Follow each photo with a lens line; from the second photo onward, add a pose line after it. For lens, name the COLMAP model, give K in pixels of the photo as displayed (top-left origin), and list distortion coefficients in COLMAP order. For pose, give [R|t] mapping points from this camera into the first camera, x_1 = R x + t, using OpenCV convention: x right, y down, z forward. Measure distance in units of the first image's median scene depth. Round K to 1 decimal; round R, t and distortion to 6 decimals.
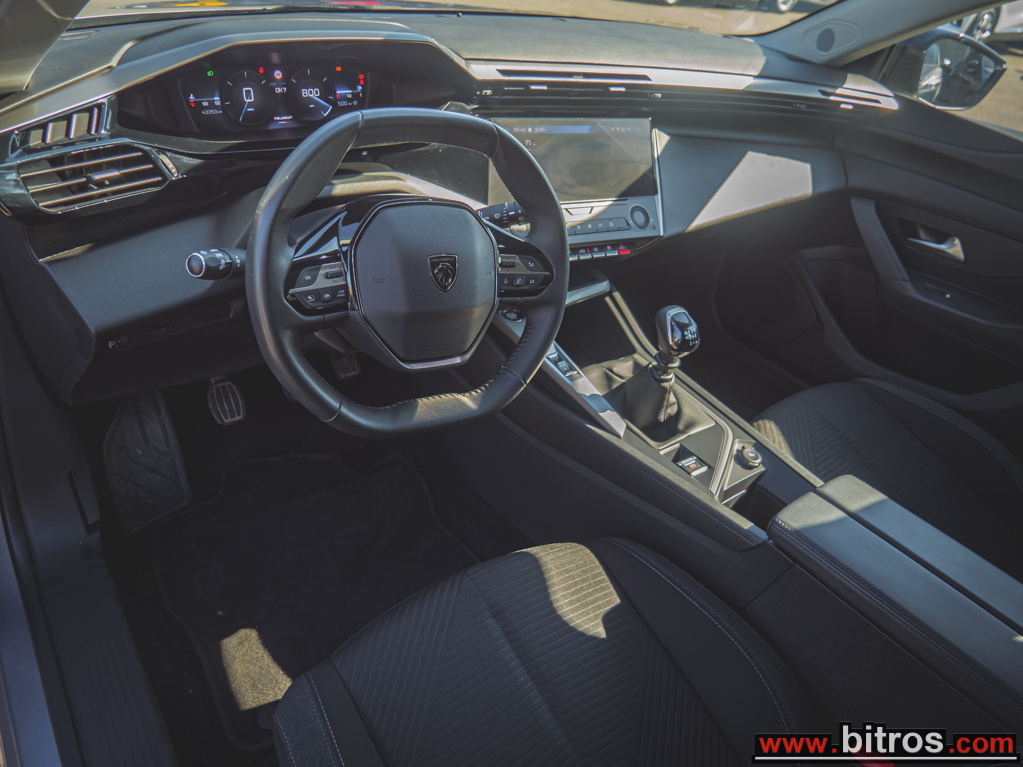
lens RADIAL K [[746.6, 0, 508.2], [0, 746.6, 382.8], [0, 0, 1]] dist [-0.050154, 0.019963]
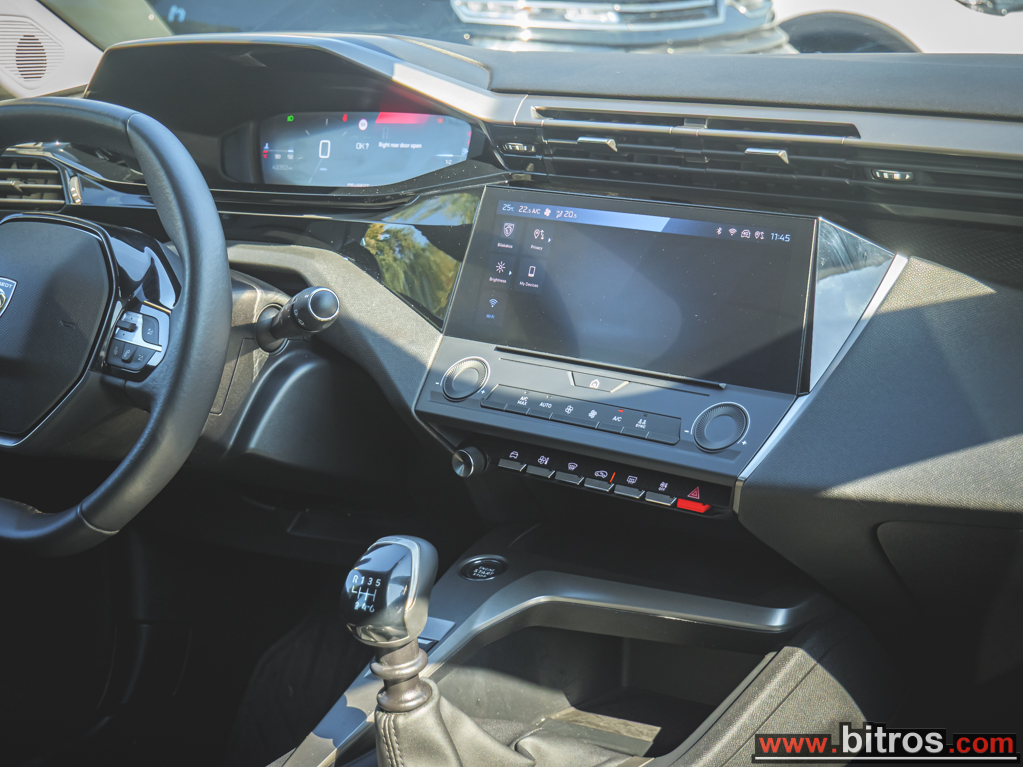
lens RADIAL K [[1798.9, 0, 503.9], [0, 1798.9, 398.6], [0, 0, 1]] dist [0.010061, 0.000000]
pose [[0.321593, 0.084999, -0.943055, 1.230610], [-0.468297, 0.879906, -0.080387, -0.111654], [0.822968, 0.467482, 0.322776, 0.636018]]
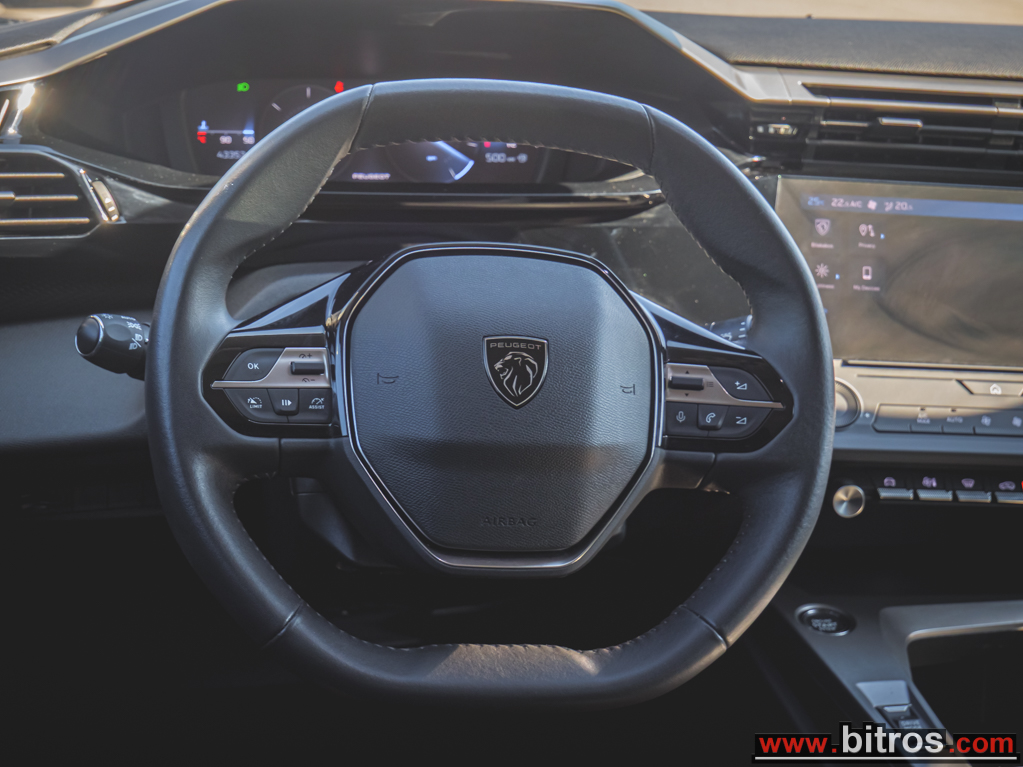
lens RADIAL K [[2244.9, 0, 479.4], [0, 2244.9, 405.9], [0, 0, 1]] dist [-0.005391, 0.000000]
pose [[0.920463, 0.017436, -0.390441, 0.353031], [-0.162443, 0.925694, -0.341618, 0.290186], [0.355472, 0.377871, 0.854899, -0.226519]]
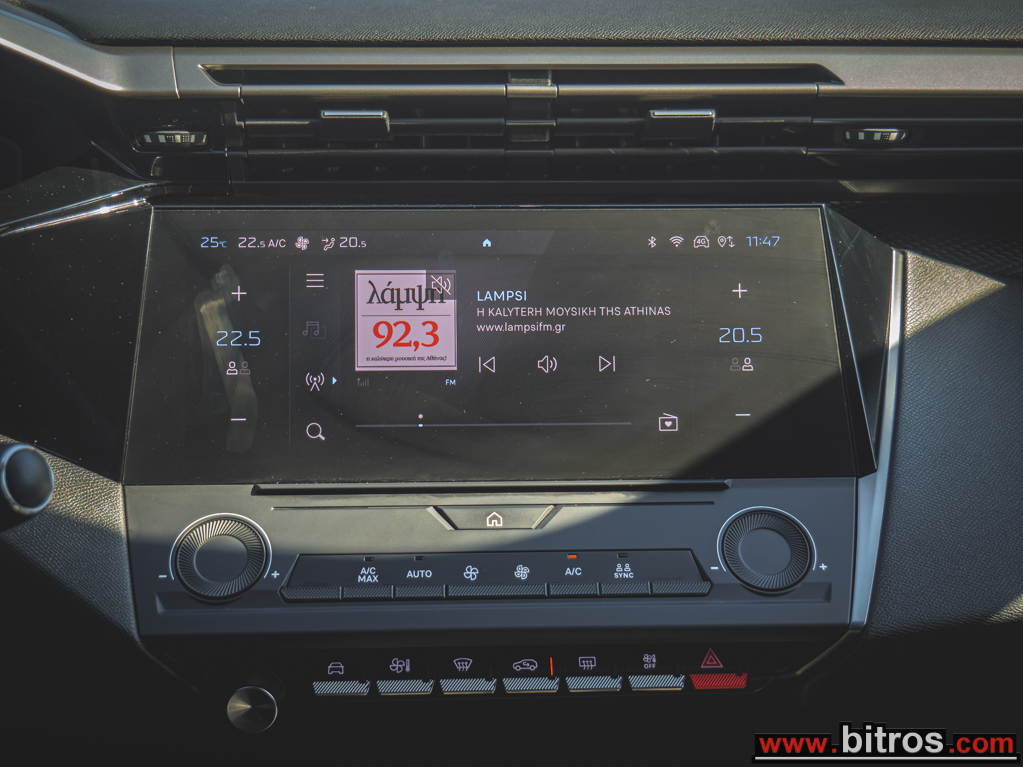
lens RADIAL K [[1495.9, 0, 507.6], [0, 1495.9, 388.7], [0, 0, 1]] dist [0.019576, 0.000000]
pose [[0.873685, -0.016515, -0.486212, 0.400165], [-0.155153, 0.937775, -0.310652, -0.110998], [0.461088, 0.346850, 0.816758, 0.569411]]
